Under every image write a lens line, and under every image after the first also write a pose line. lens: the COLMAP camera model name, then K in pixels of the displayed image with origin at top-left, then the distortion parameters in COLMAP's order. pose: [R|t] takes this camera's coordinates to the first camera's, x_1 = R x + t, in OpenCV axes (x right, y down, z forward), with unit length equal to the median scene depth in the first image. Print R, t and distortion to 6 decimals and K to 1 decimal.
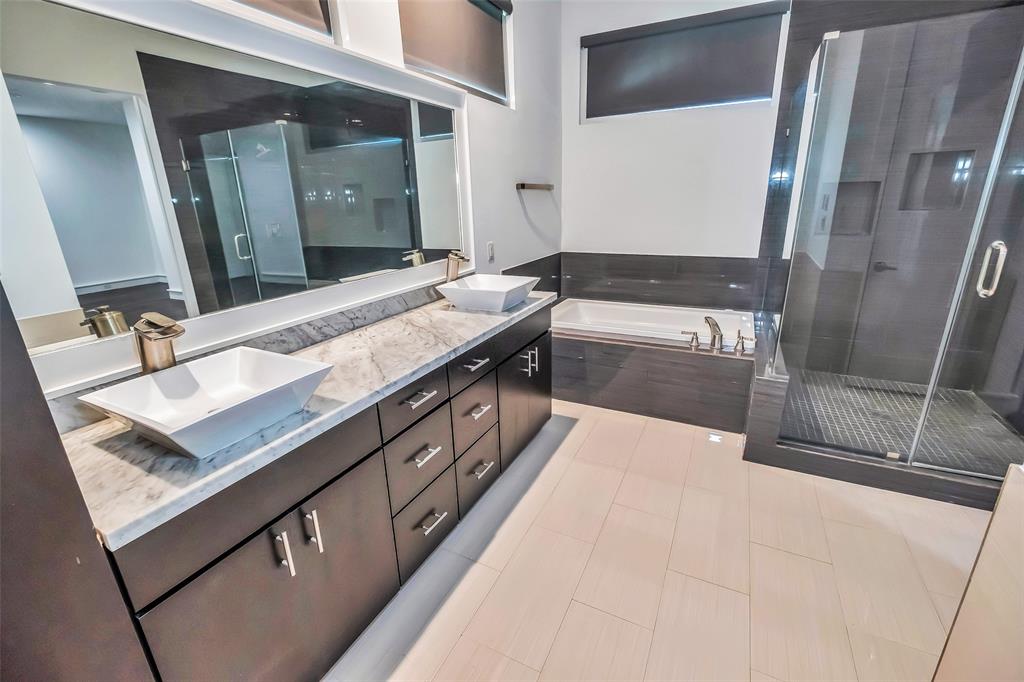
lens RADIAL K [[442.6, 0, 511.7], [0, 442.6, 338.4], [0, 0, 1]] dist [-0.003221, -0.000595]
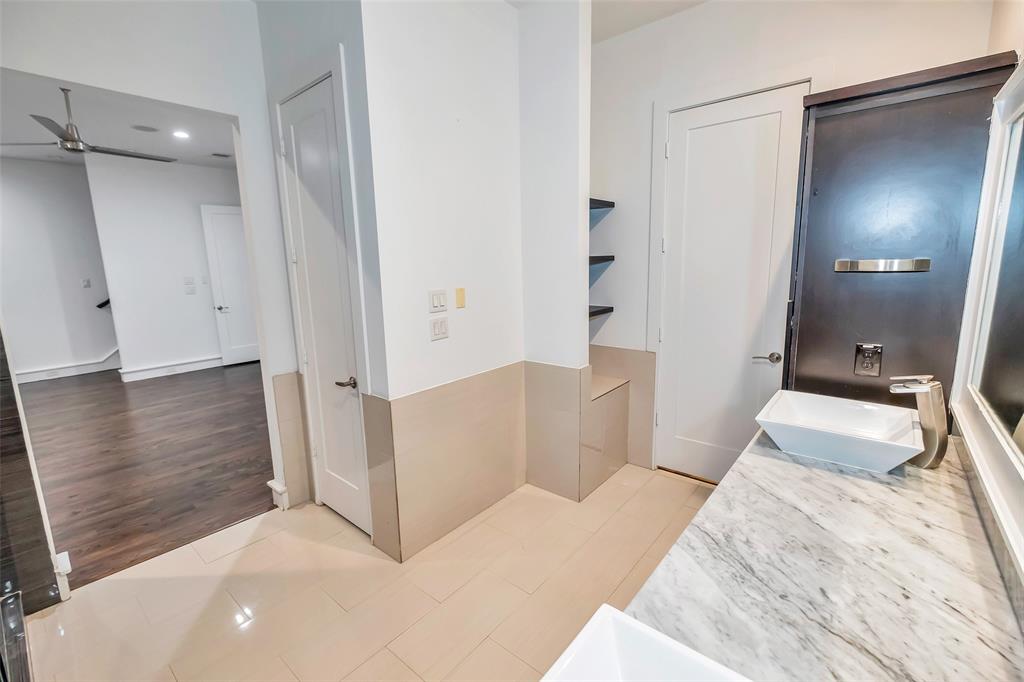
lens RADIAL K [[442.6, 0, 511.7], [0, 442.6, 338.4], [0, 0, 1]] dist [-0.003221, -0.000595]
pose [[-0.971922, 0.008952, 0.235131, -0.019634], [0.116288, 0.886987, 0.446913, -0.322902], [-0.204557, 0.461708, -0.863123, 0.898557]]
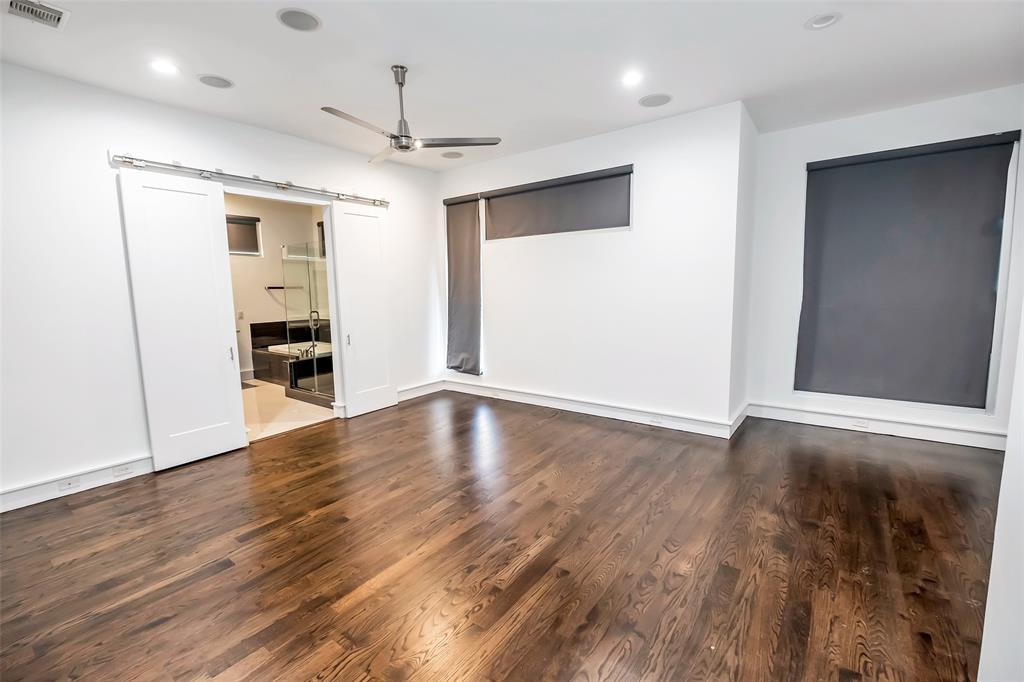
lens RADIAL K [[442.6, 0, 511.7], [0, 442.6, 338.4], [0, 0, 1]] dist [-0.003221, -0.000595]
pose [[0.984798, 0.030519, -0.171003, 1.910764], [-0.061767, 0.981630, -0.180520, 0.282612], [0.162352, 0.188338, 0.968592, -1.101027]]
